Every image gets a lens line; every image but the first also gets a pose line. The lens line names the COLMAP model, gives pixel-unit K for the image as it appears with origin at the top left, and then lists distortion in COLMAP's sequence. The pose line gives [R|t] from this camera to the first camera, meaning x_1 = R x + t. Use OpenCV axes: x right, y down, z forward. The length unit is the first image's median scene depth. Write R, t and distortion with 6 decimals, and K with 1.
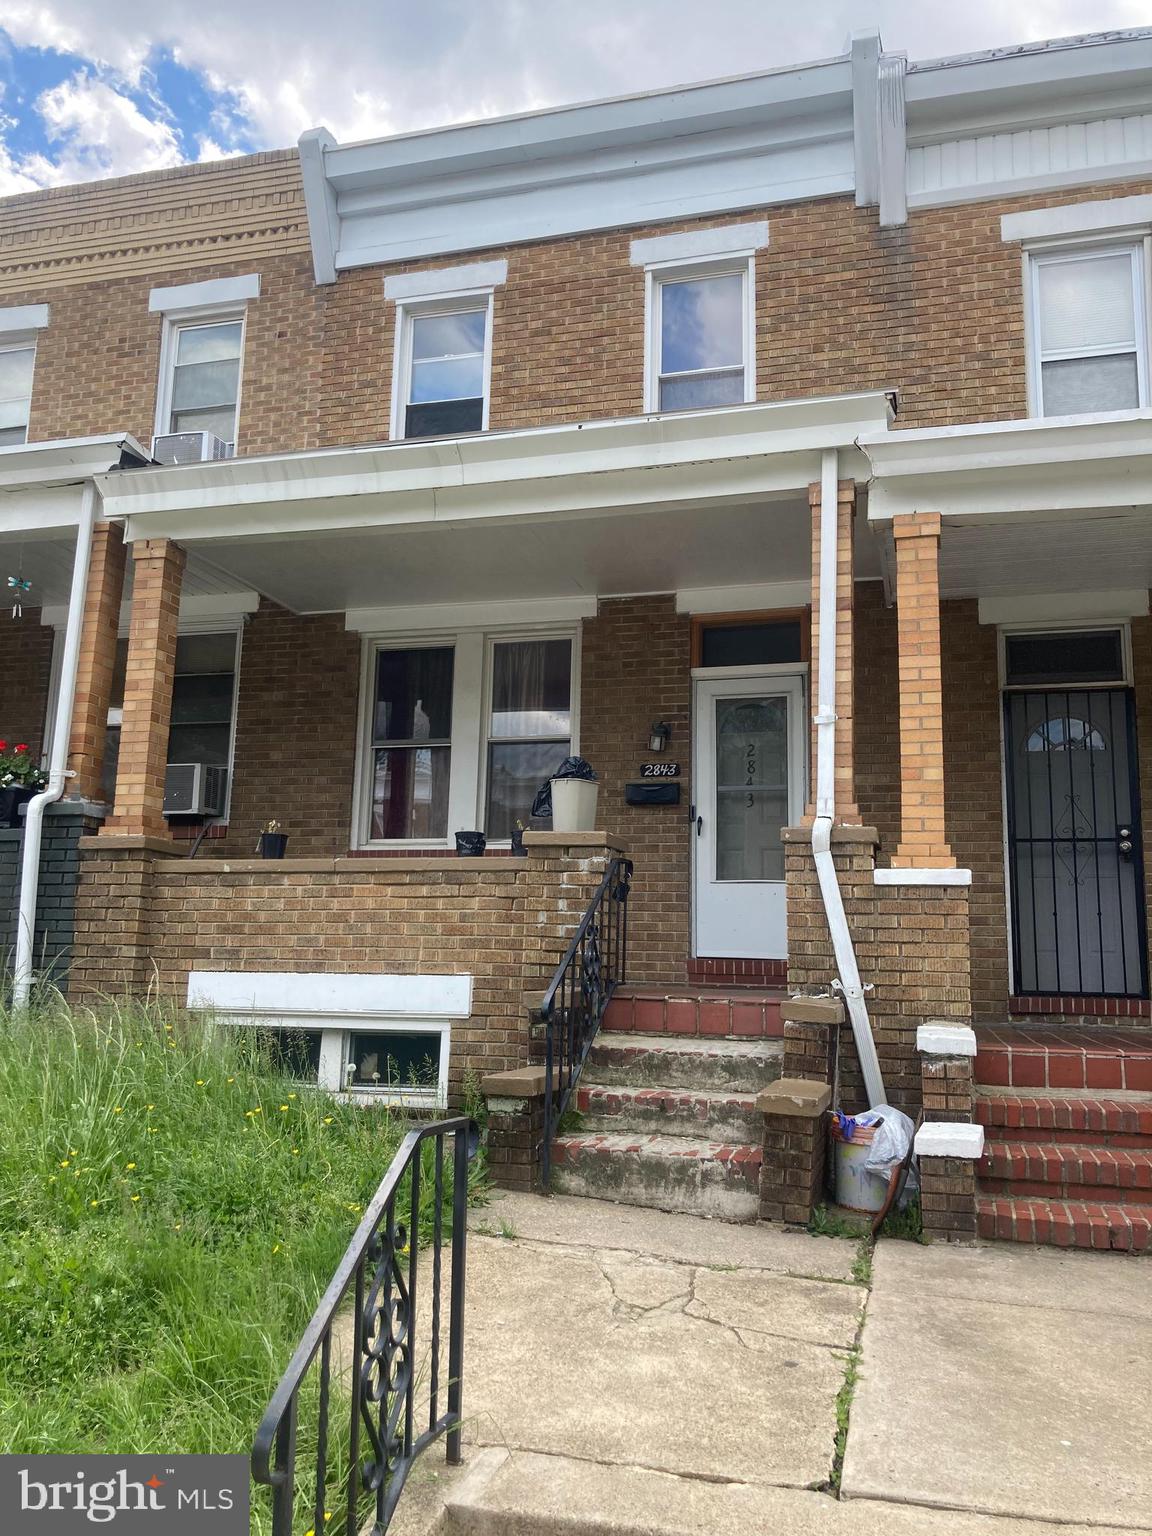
lens RADIAL K [[1253.0, 0, 576.0], [0, 1253.0, 768.0], [0, 0, 1]] dist [0.004201, 0.000615]
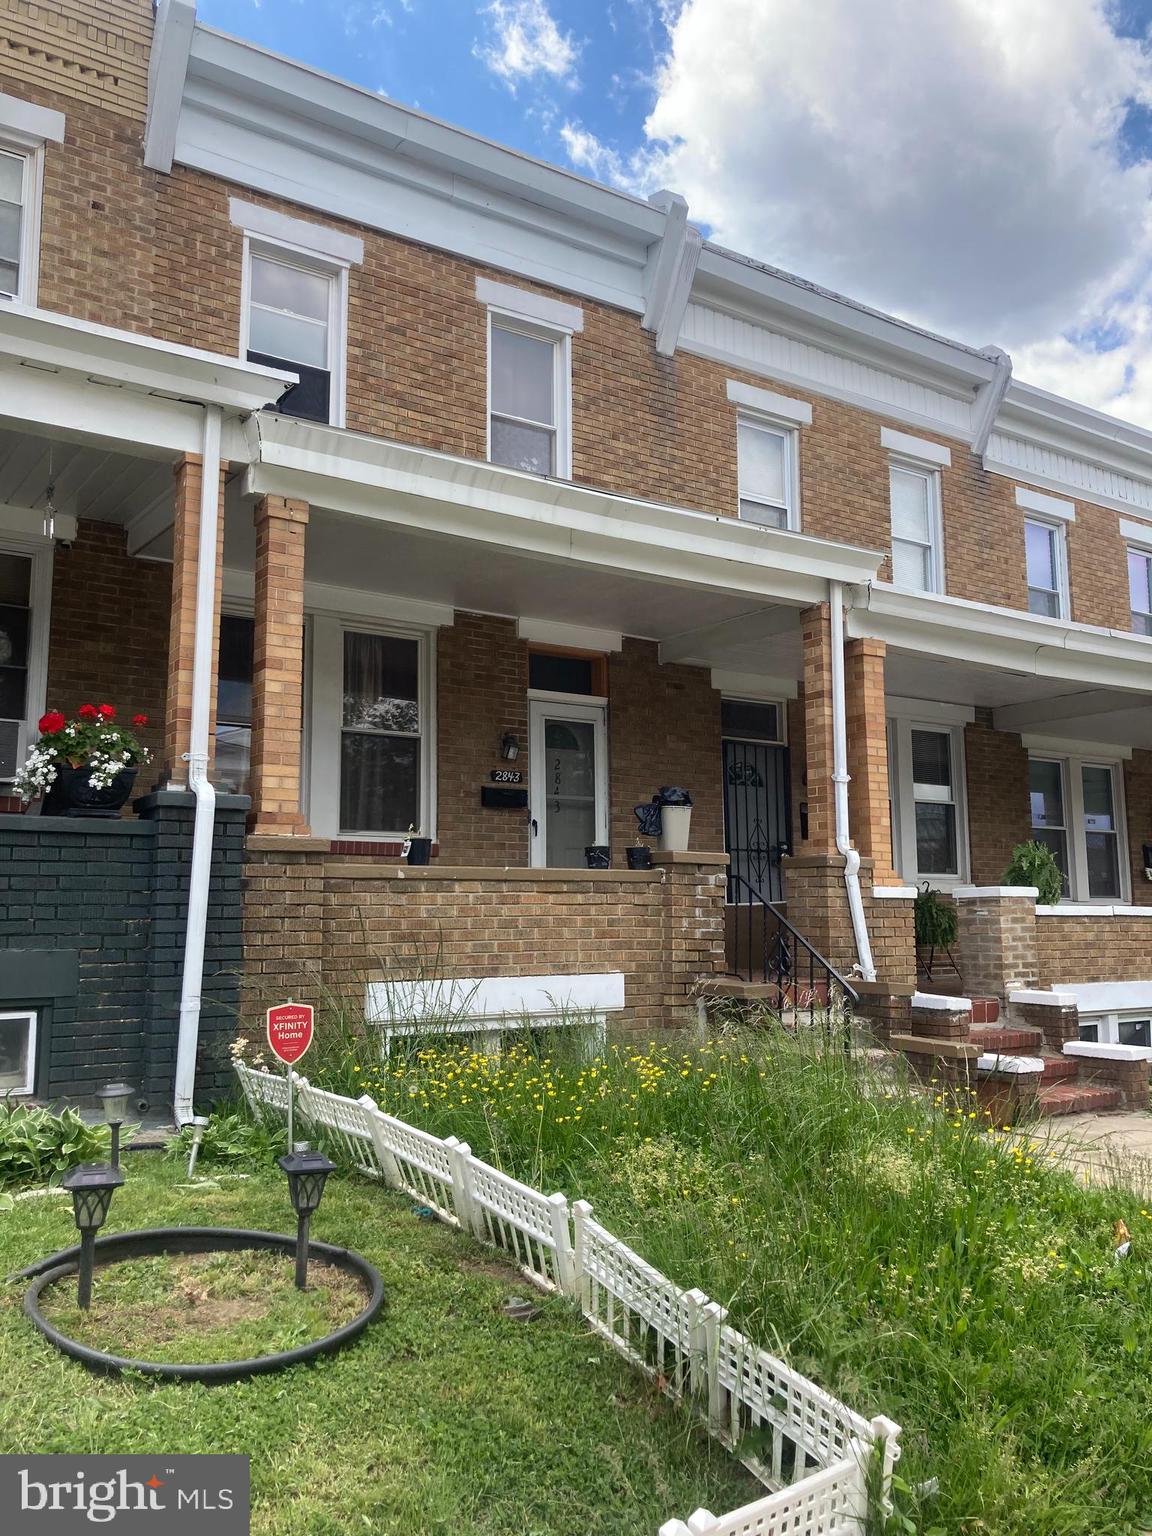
lens RADIAL K [[1256.7, 0, 576.0], [0, 1256.7, 768.0], [0, 0, 1]] dist [0.015323, -0.002751]
pose [[0.645440, 0.069525, 0.760640, -0.760259], [-0.108971, 0.994044, 0.001609, -0.014666], [-0.755997, -0.083927, 0.649172, 0.222848]]
